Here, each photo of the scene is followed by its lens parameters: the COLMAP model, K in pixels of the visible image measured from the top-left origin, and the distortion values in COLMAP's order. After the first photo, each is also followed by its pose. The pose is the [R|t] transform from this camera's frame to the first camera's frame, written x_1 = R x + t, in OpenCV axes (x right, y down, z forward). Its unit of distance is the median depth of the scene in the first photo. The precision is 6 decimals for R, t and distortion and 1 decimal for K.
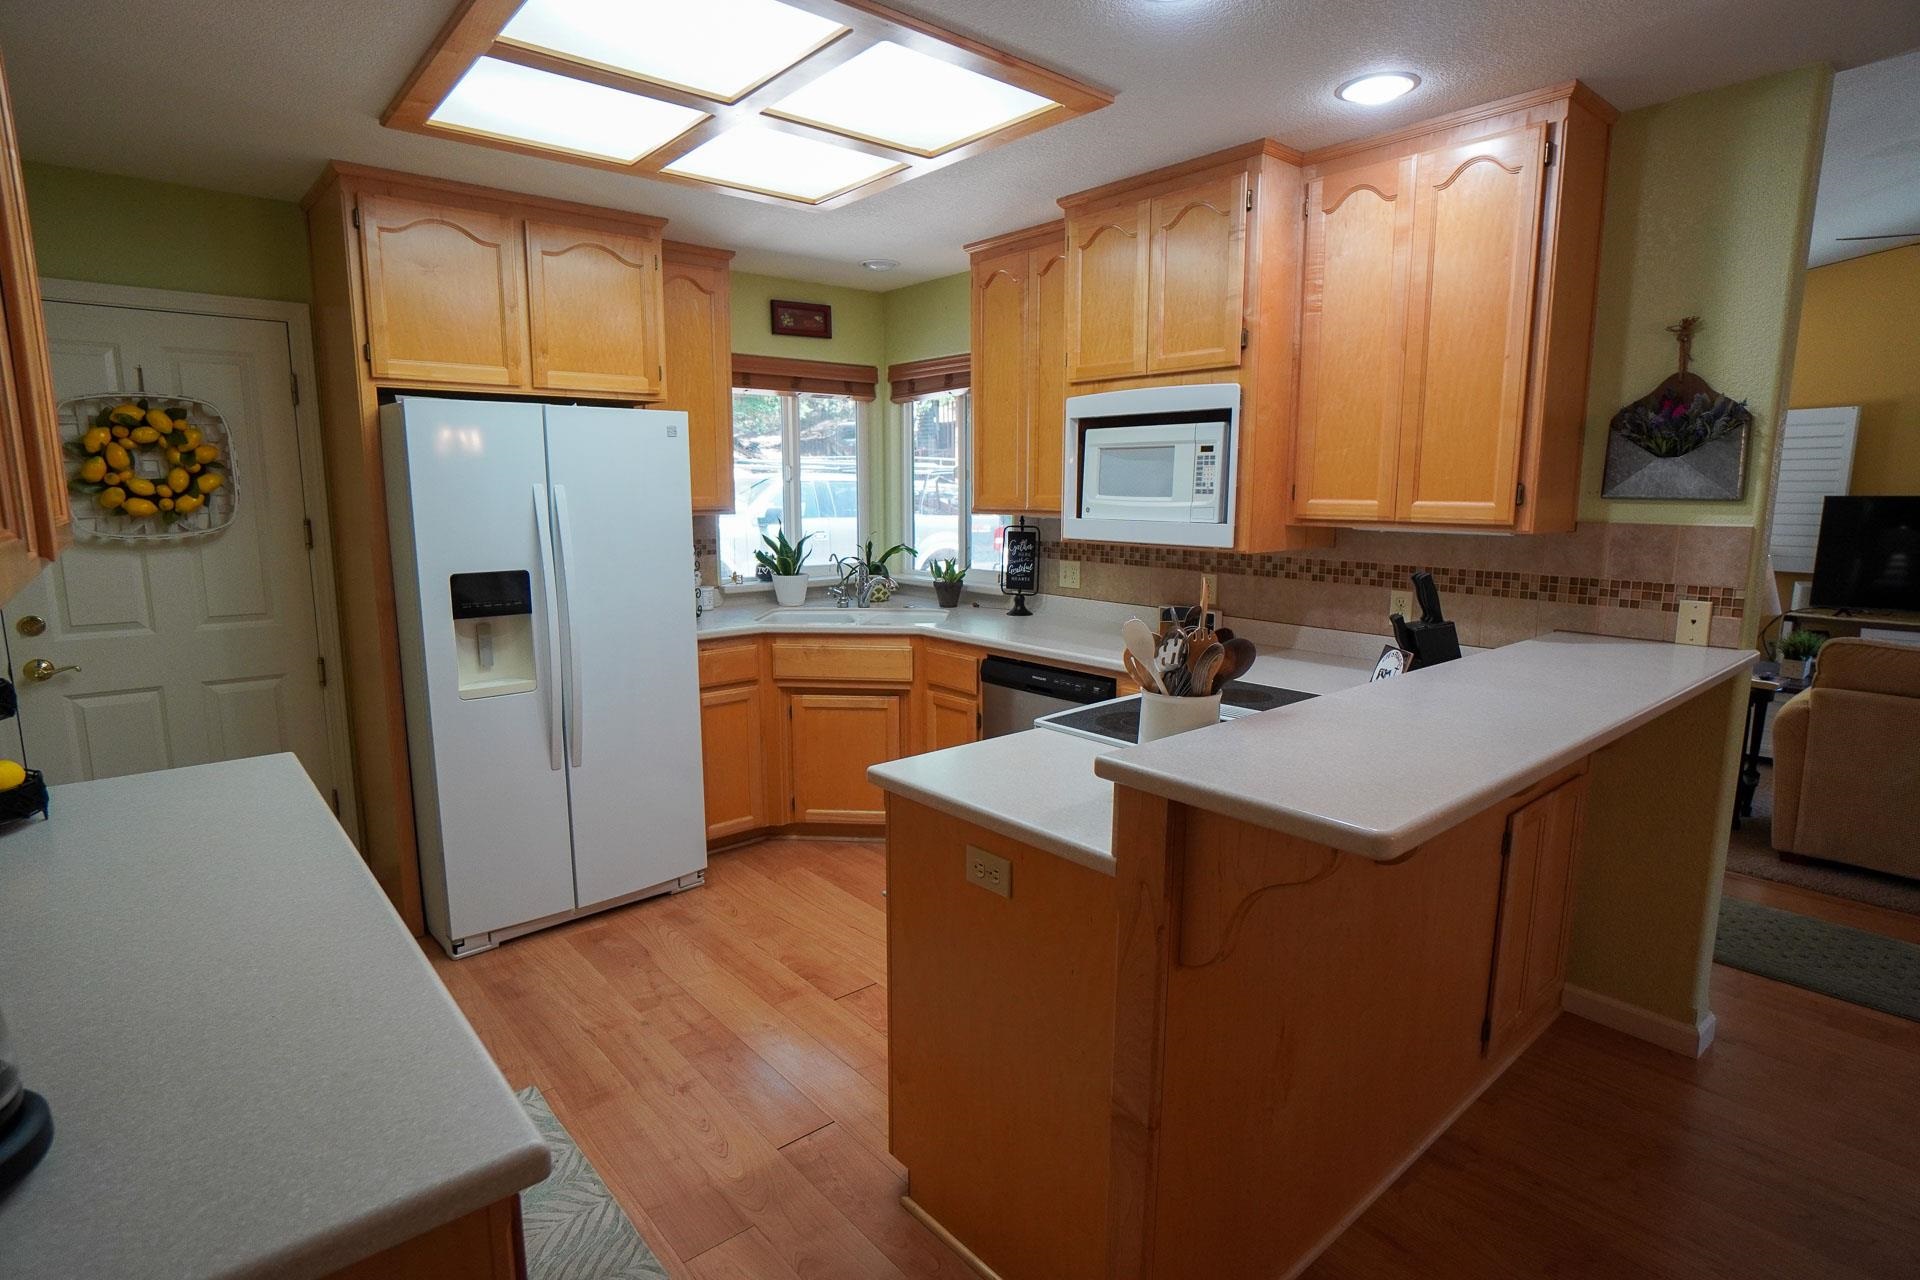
lens RADIAL K [[971.3, 0, 954.8], [0, 971.3, 645.2], [0, 0, 1]] dist [-0.045556, 0.023367]
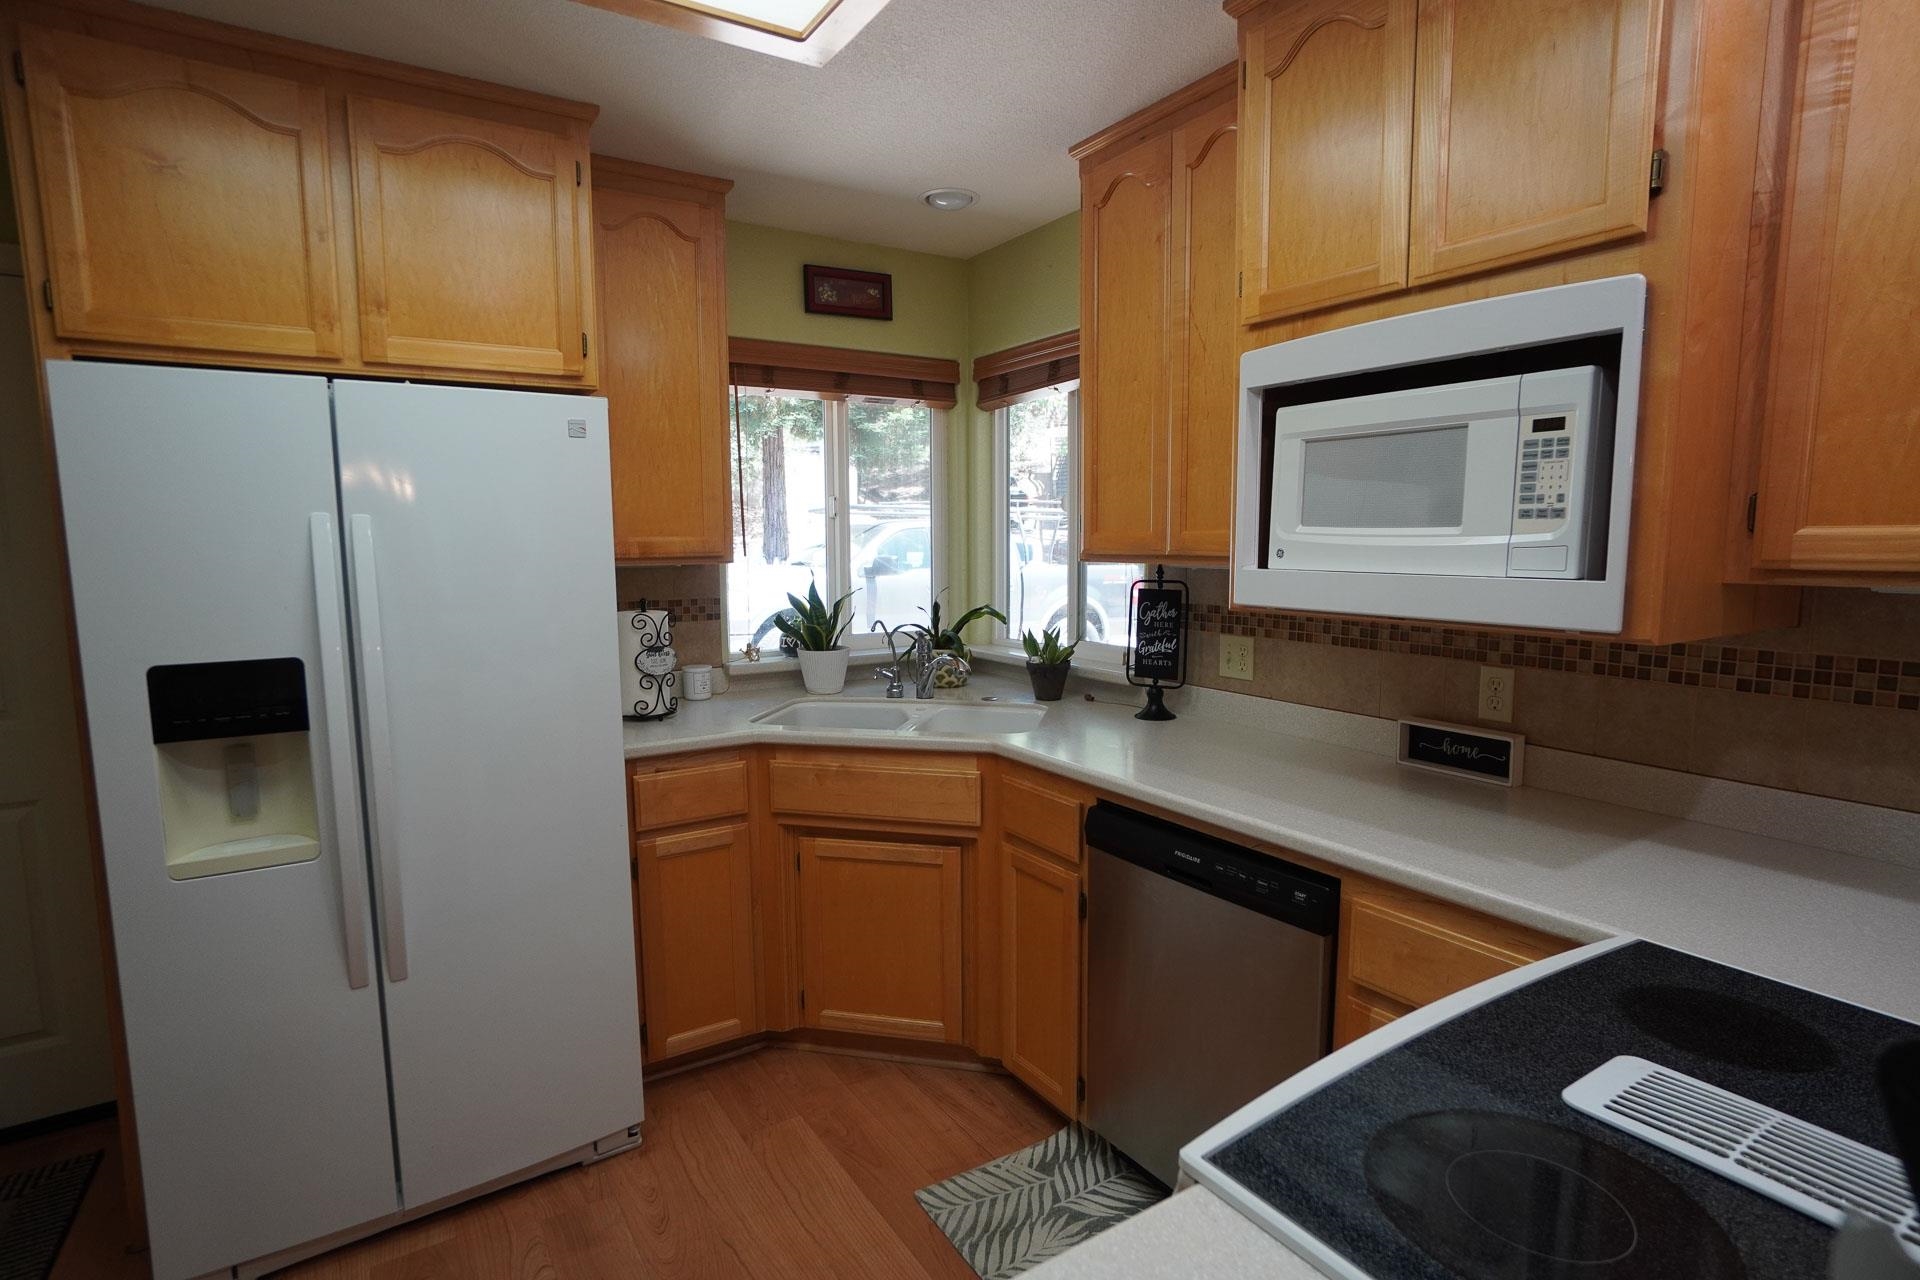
lens RADIAL K [[971.3, 0, 954.8], [0, 971.3, 645.2], [0, 0, 1]] dist [-0.045556, 0.023367]
pose [[0.989676, 0.009345, -0.143014, 0.034843], [-0.016458, 0.998681, -0.048633, -0.059767], [0.142371, 0.050485, 0.988525, 0.447855]]
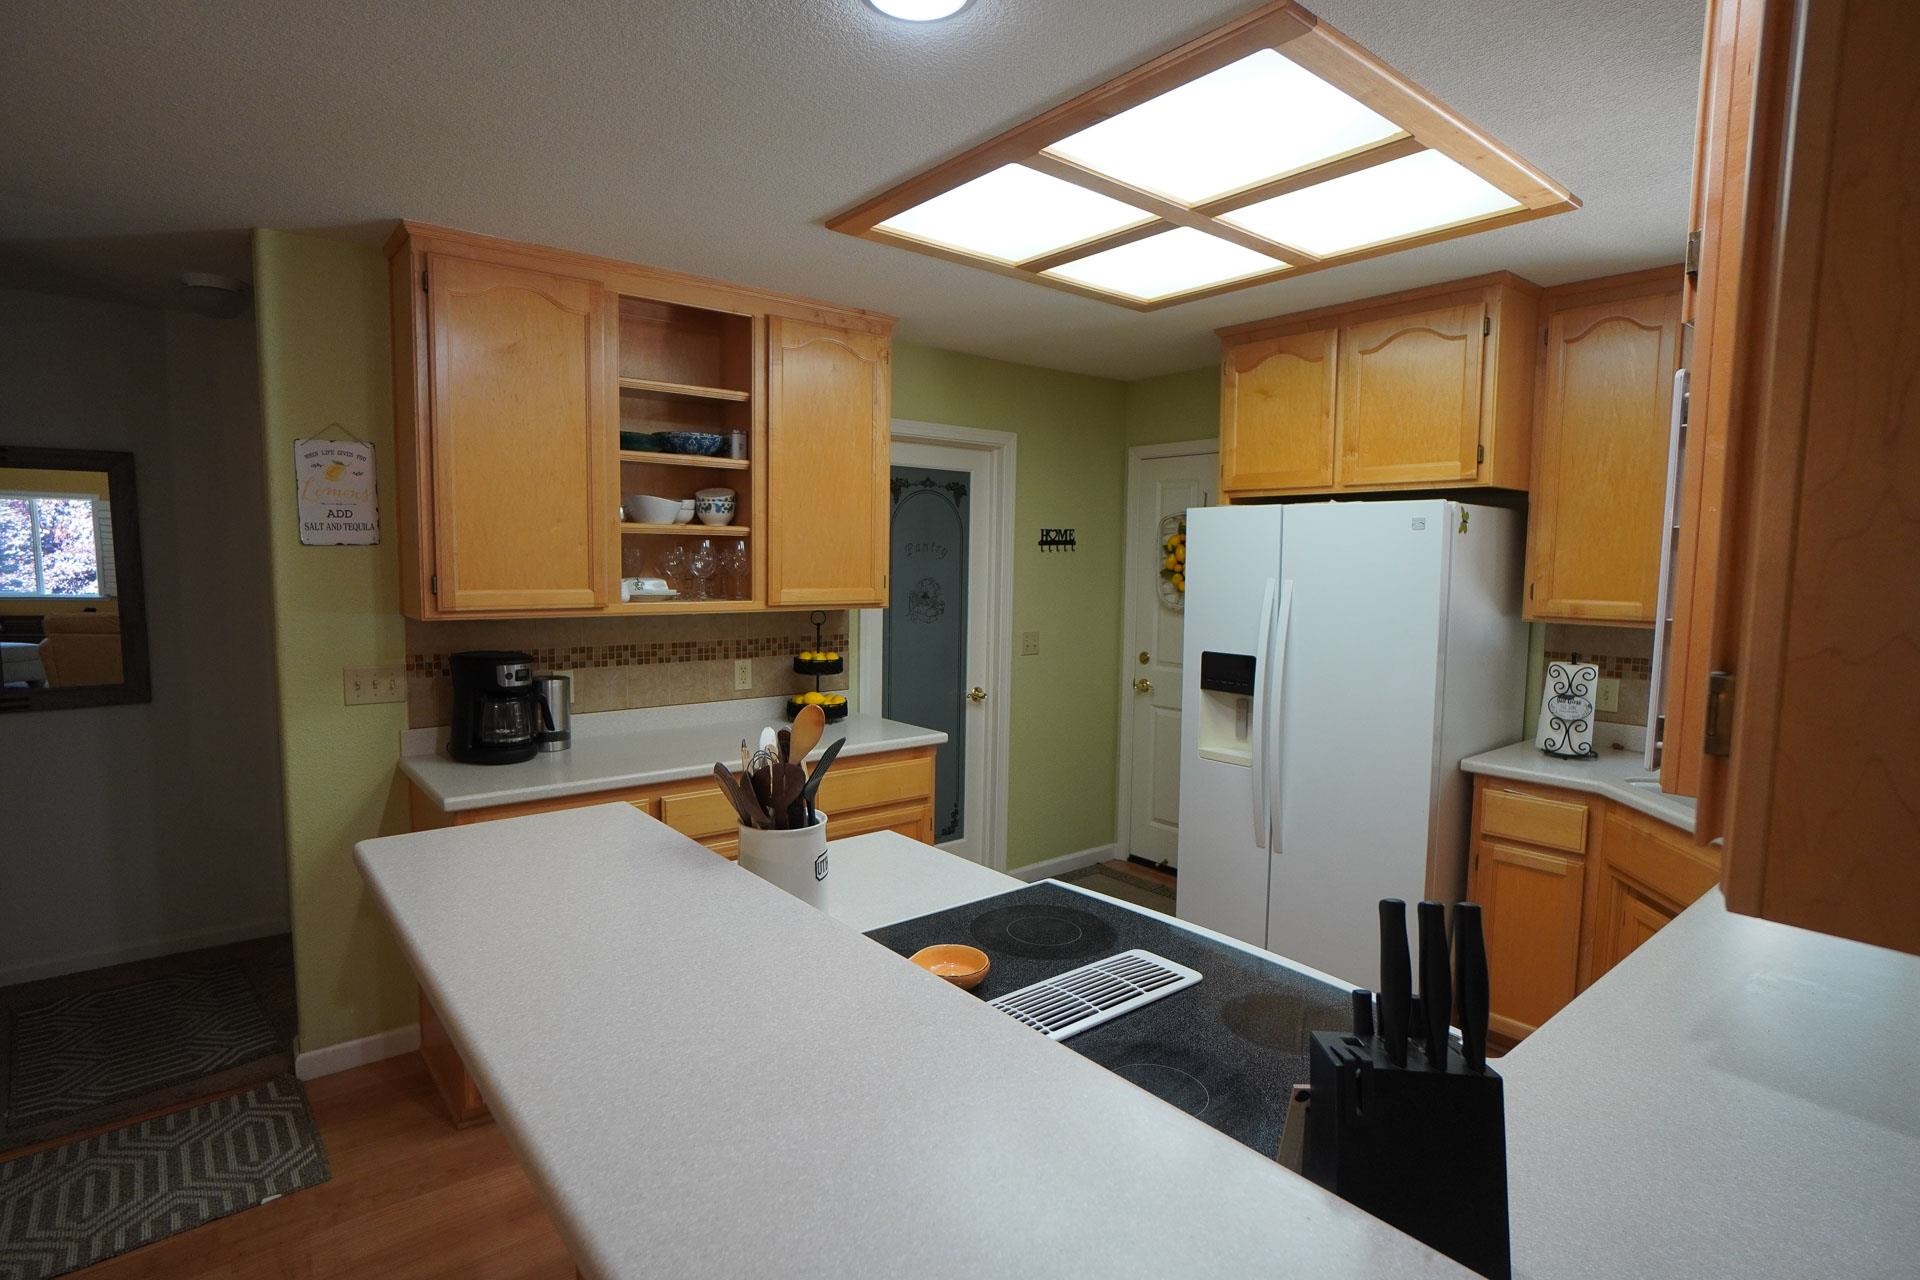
lens RADIAL K [[971.3, 0, 954.8], [0, 971.3, 645.2], [0, 0, 1]] dist [-0.045556, 0.023367]
pose [[-0.019755, 0.086728, -0.996036, 0.612729], [-0.176923, 0.980205, 0.088858, -0.119347], [0.984026, 0.177977, -0.004019, 0.627774]]
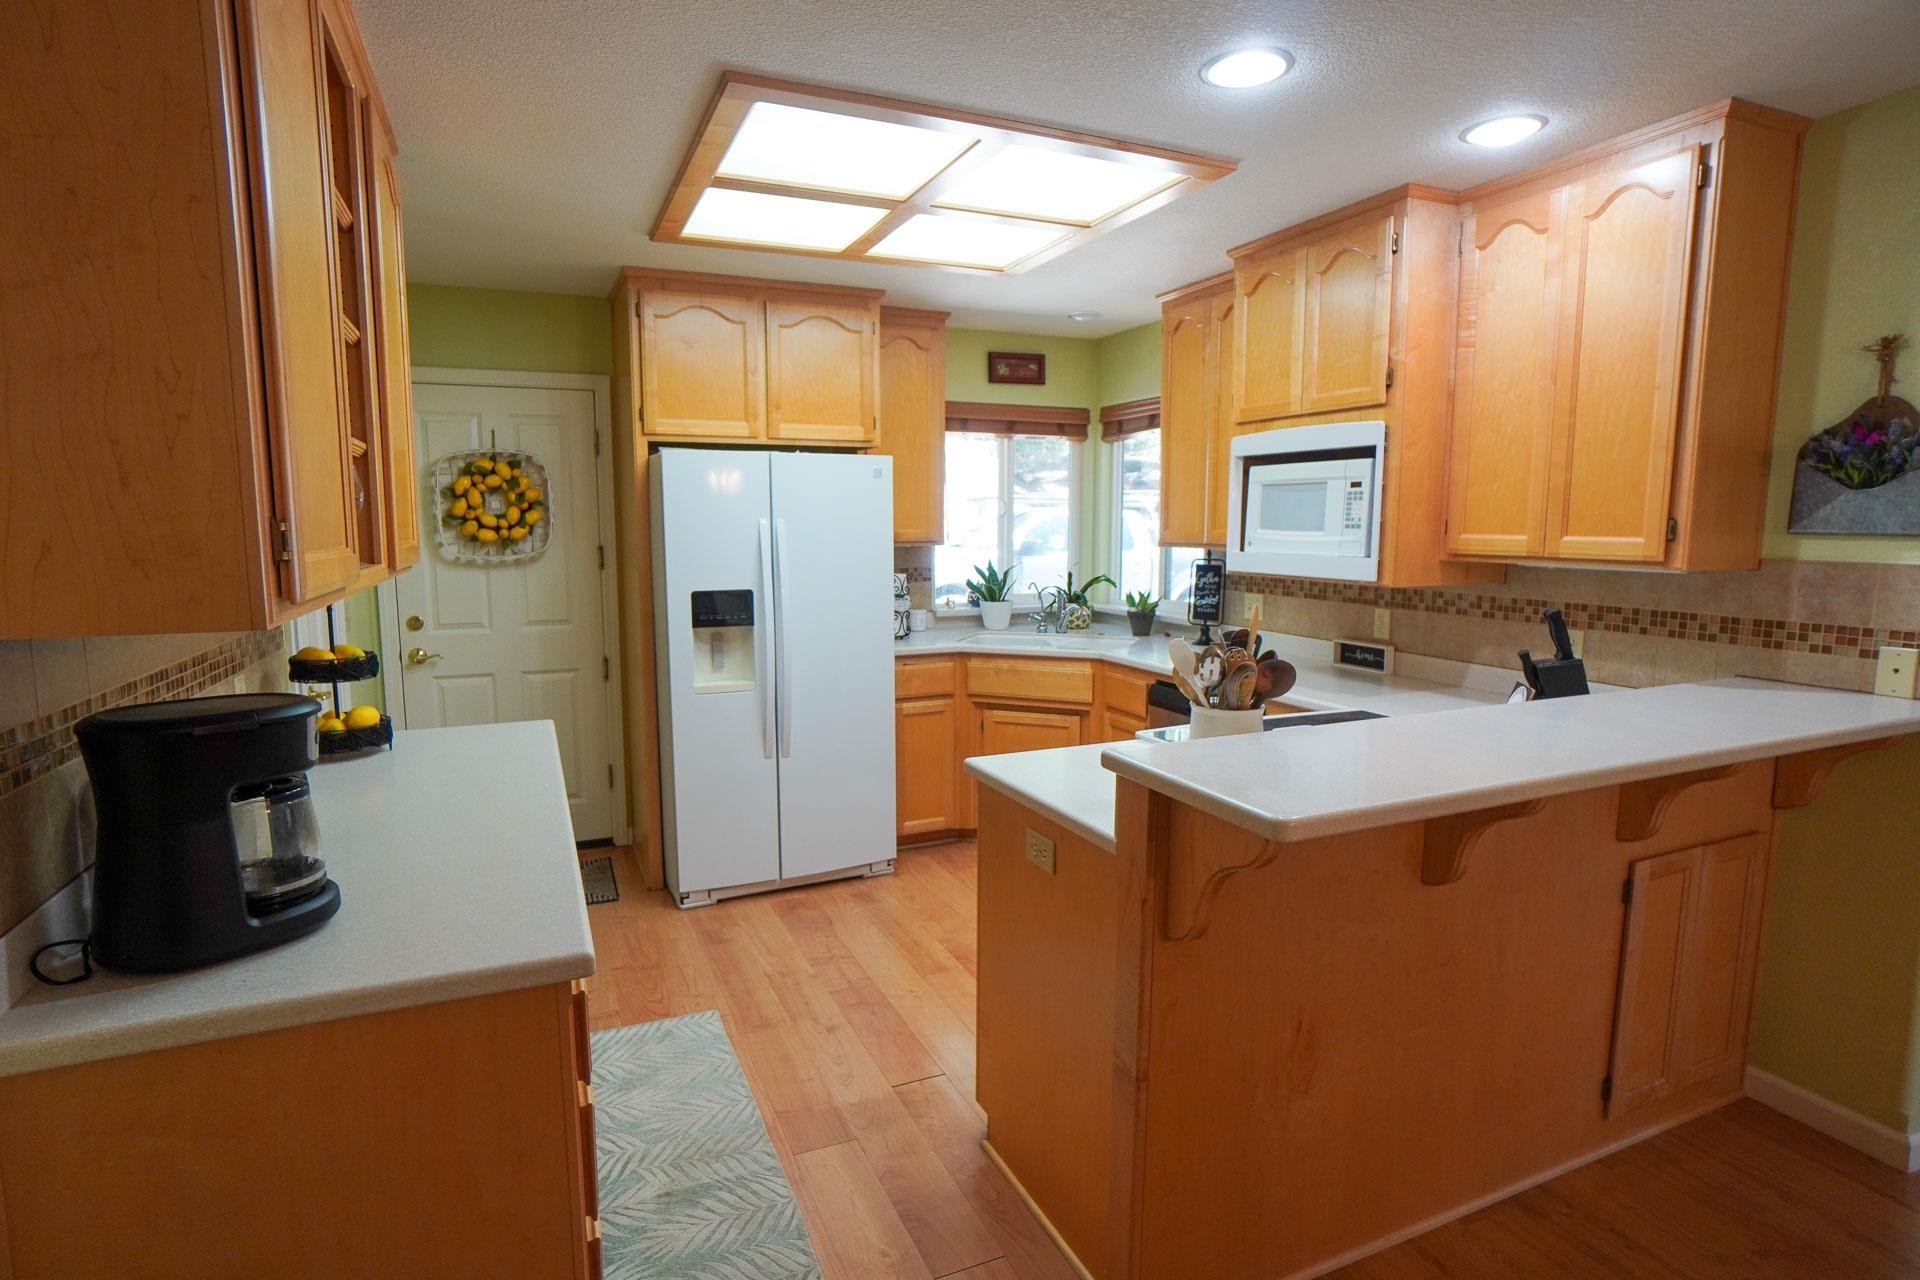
lens RADIAL K [[971.3, 0, 954.8], [0, 971.3, 645.2], [0, 0, 1]] dist [-0.045556, 0.023367]
pose [[0.958689, 0.035884, -0.282183, 0.133660], [-0.045455, 0.998589, -0.027441, 0.012246], [0.280800, 0.039134, 0.958968, -0.080670]]
